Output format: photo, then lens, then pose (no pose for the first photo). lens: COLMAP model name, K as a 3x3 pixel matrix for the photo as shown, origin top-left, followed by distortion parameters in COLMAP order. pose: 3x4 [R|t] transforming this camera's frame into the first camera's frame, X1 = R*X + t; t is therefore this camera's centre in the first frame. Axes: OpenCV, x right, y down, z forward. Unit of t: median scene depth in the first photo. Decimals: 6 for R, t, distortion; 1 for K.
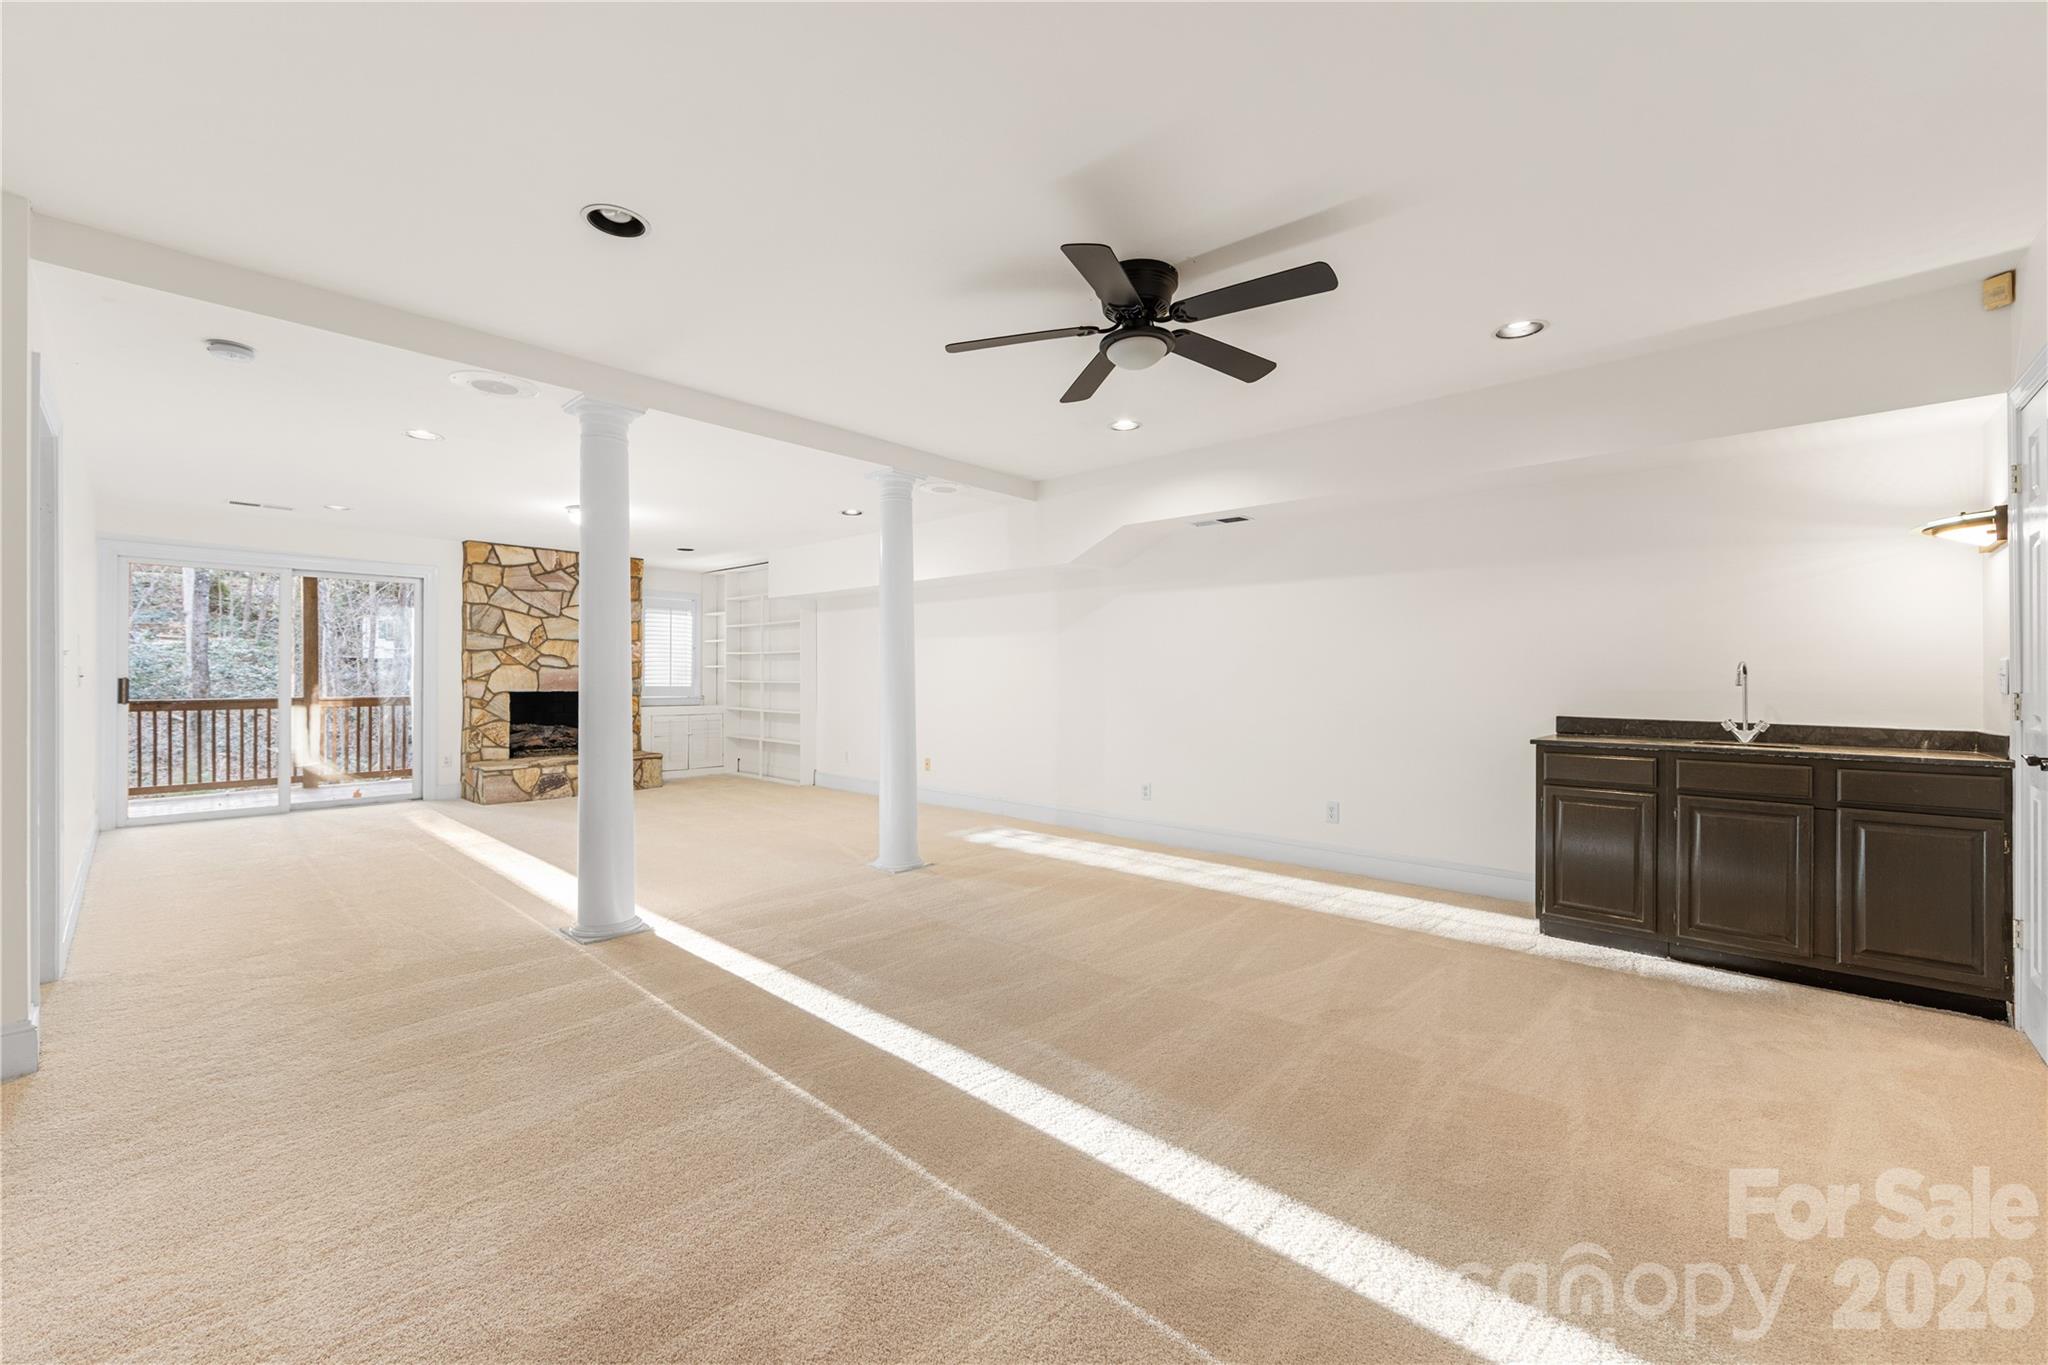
lens RADIAL K [[811.7, 0, 1020.4], [0, 811.7, 679.7], [0, 0, 1]] dist [-0.001371, -0.000750]
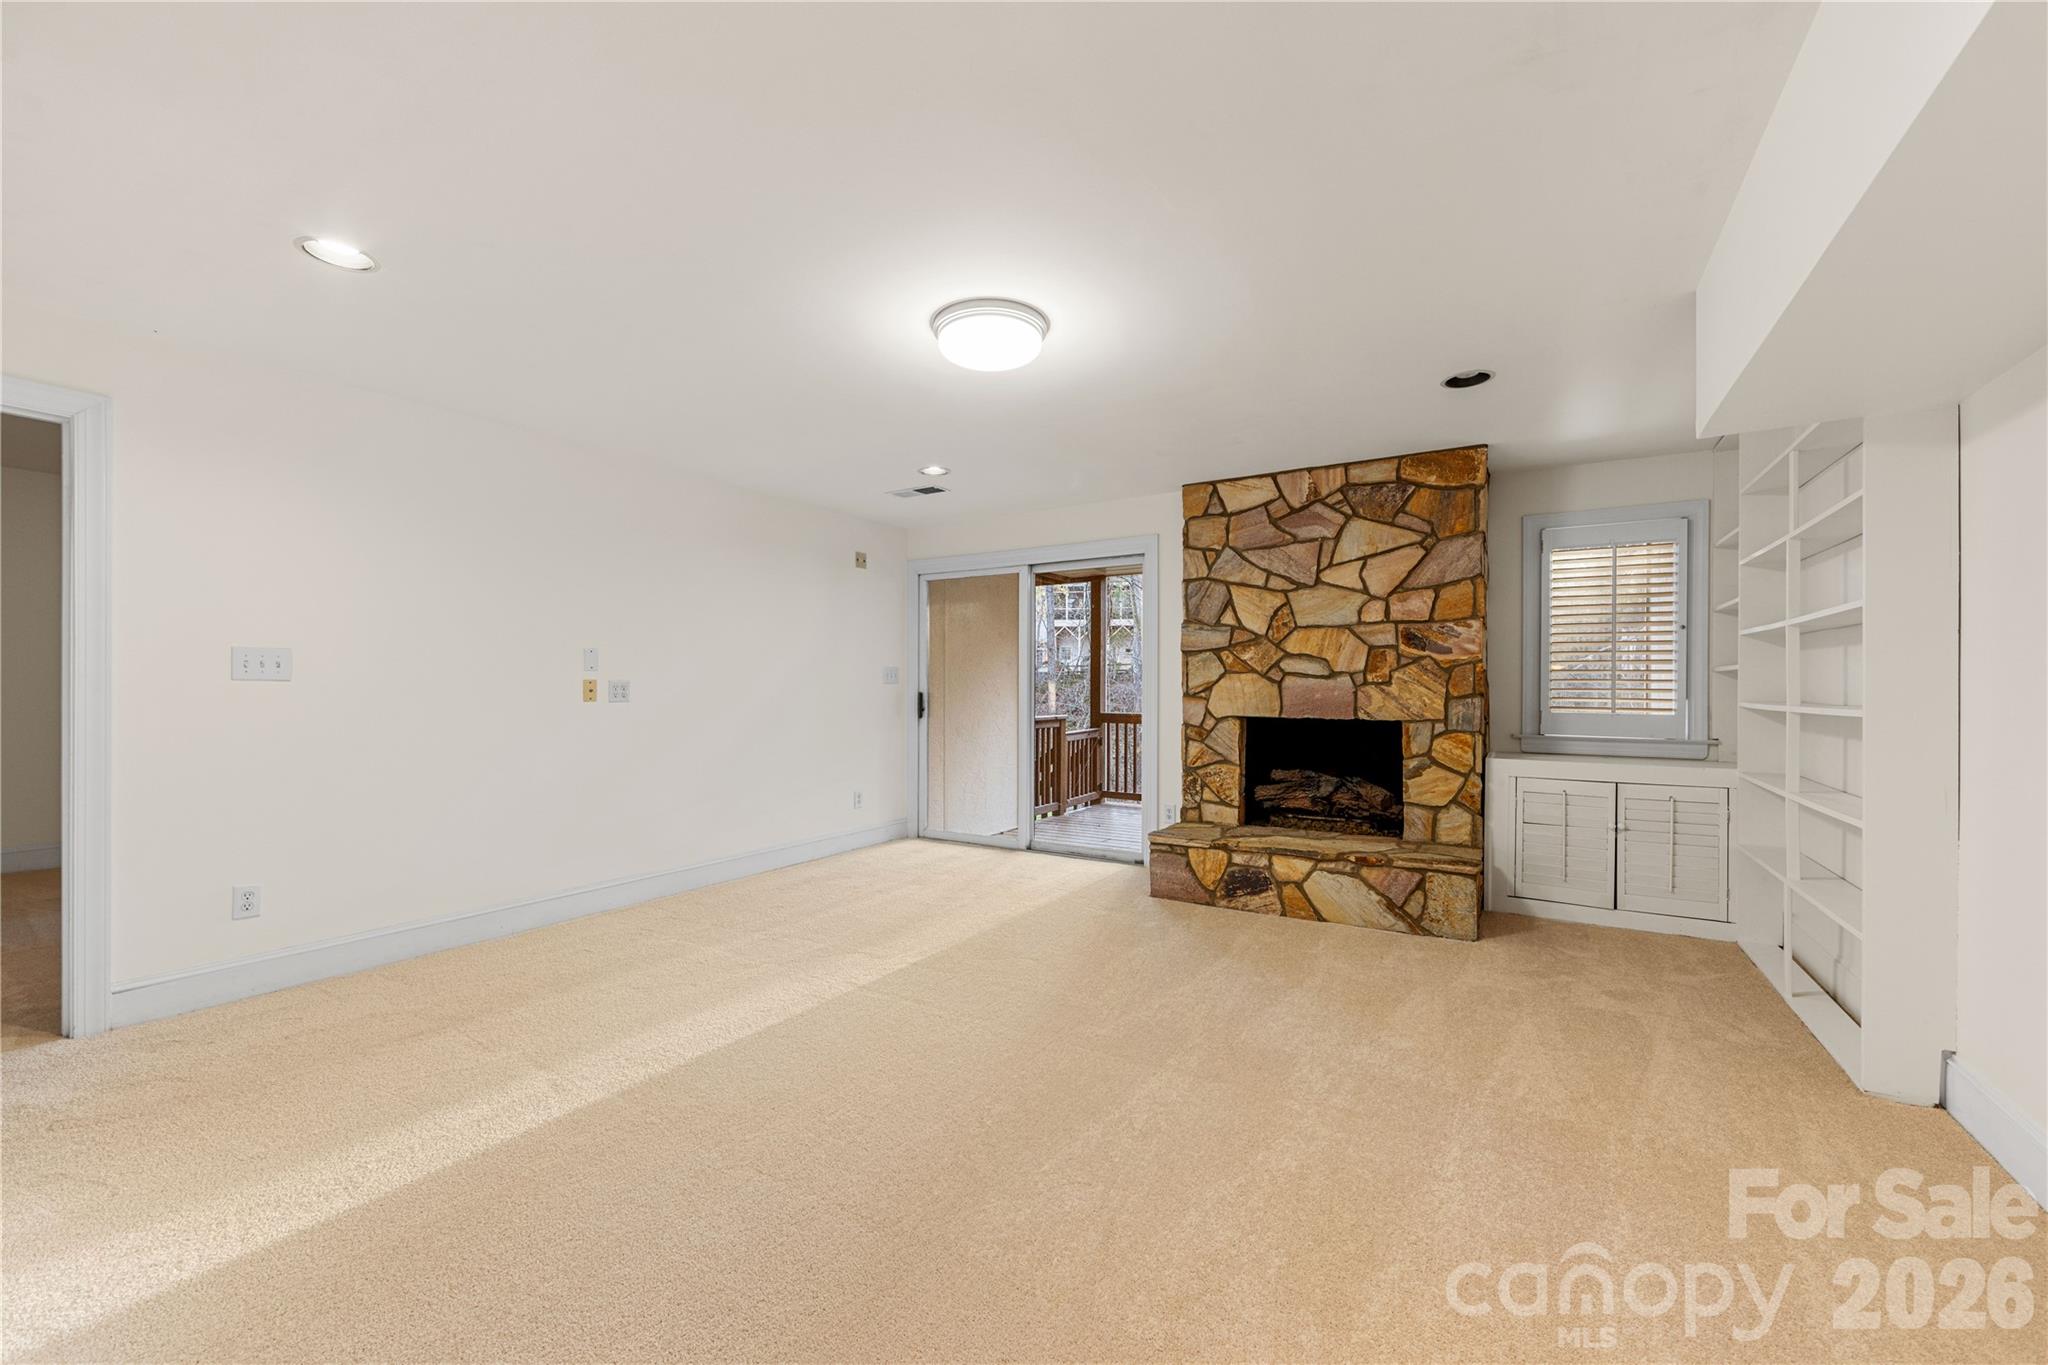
lens RADIAL K [[811.7, 0, 1023.1], [0, 811.7, 689.7], [0, 0, 1]] dist [-0.001371, -0.000750]
pose [[0.177156, 0.005871, -0.984165, -0.051865], [-0.001544, 0.999983, 0.005688, -0.008945], [0.984182, 0.000512, 0.177162, 0.731997]]
